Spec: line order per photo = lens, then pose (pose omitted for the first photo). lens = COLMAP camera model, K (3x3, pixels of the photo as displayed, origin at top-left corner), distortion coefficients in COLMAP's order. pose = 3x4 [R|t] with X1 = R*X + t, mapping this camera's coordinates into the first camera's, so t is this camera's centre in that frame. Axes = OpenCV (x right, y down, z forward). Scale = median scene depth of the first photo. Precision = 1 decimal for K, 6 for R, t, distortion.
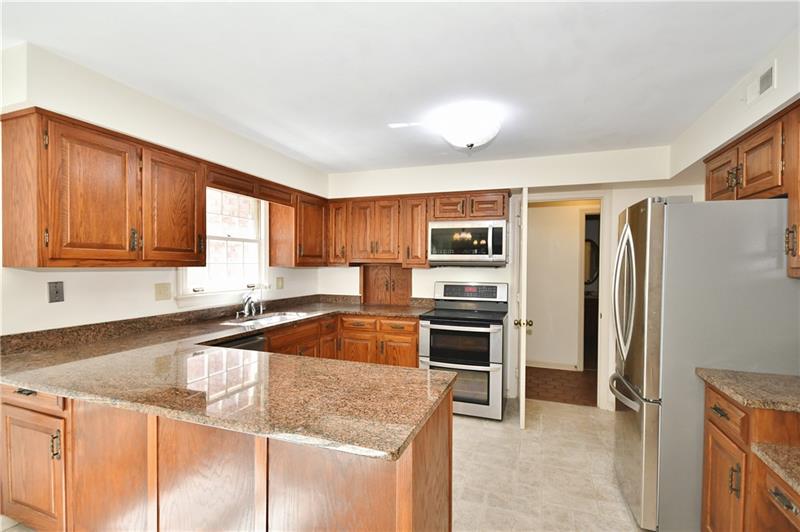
lens RADIAL K [[378.1, 0, 397.5], [0, 378.1, 266.6], [0, 0, 1]] dist [-0.010548, 0.001515]
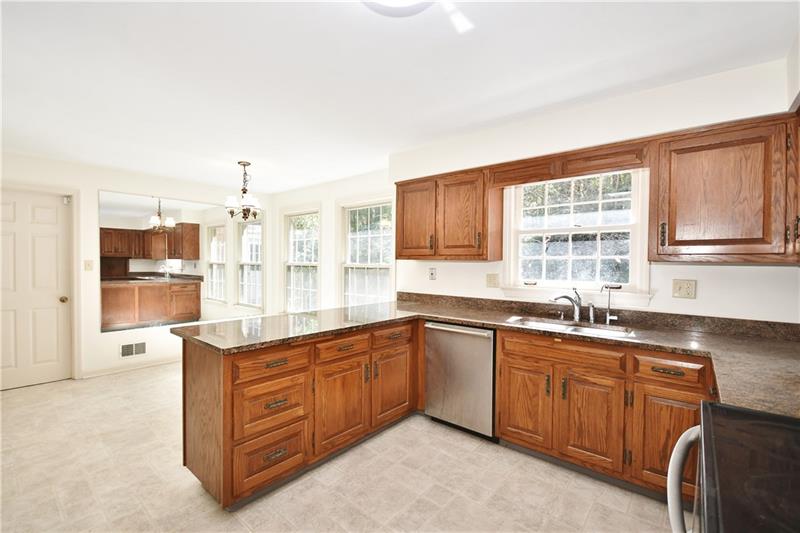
lens RADIAL K [[356.2, 0, 398.3], [0, 356.2, 265.3], [0, 0, 1]] dist [-0.001065, -0.005862]
pose [[-0.345415, -0.001392, -0.938449, 0.438090], [-0.019824, 0.999787, 0.005814, 0.011097], [0.938241, 0.020612, -0.345369, 0.834143]]
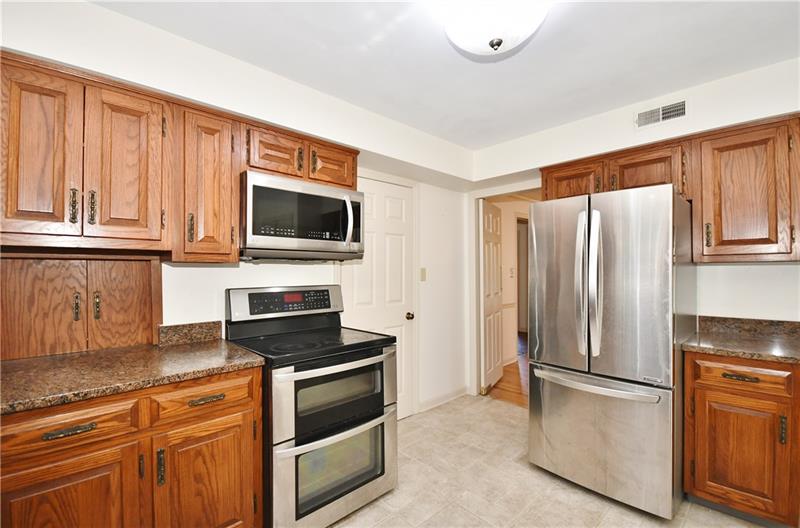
lens RADIAL K [[356.2, 0, 399.1], [0, 356.2, 263.9], [0, 0, 1]] dist [-0.001065, -0.005862]
pose [[0.442293, 0.004207, 0.896861, -0.265096], [0.008900, 0.999919, -0.009080, 0.013140], [-0.896827, 0.011998, 0.442220, 0.636402]]
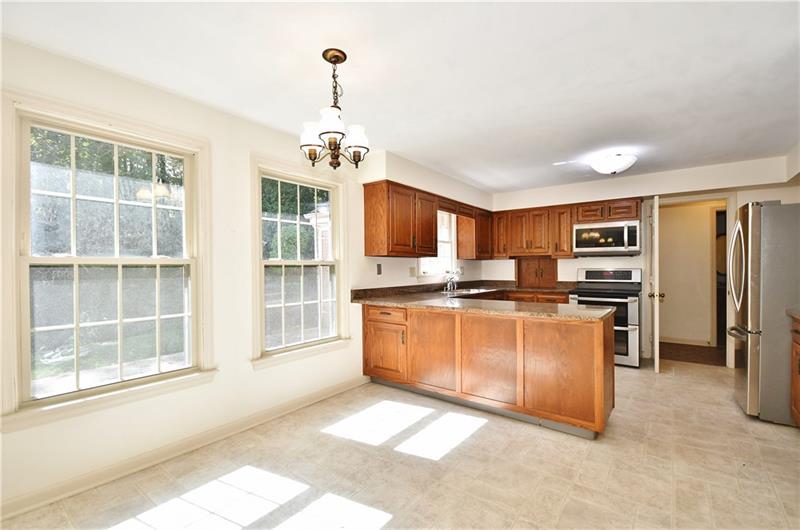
lens RADIAL K [[356.2, 0, 393.8], [0, 356.2, 266.9], [0, 0, 1]] dist [-0.001065, -0.005862]
pose [[0.953160, -0.013438, -0.302167, -0.156863], [0.010711, 0.999886, -0.010681, 0.044192], [0.302276, 0.006944, 0.953195, -0.442345]]
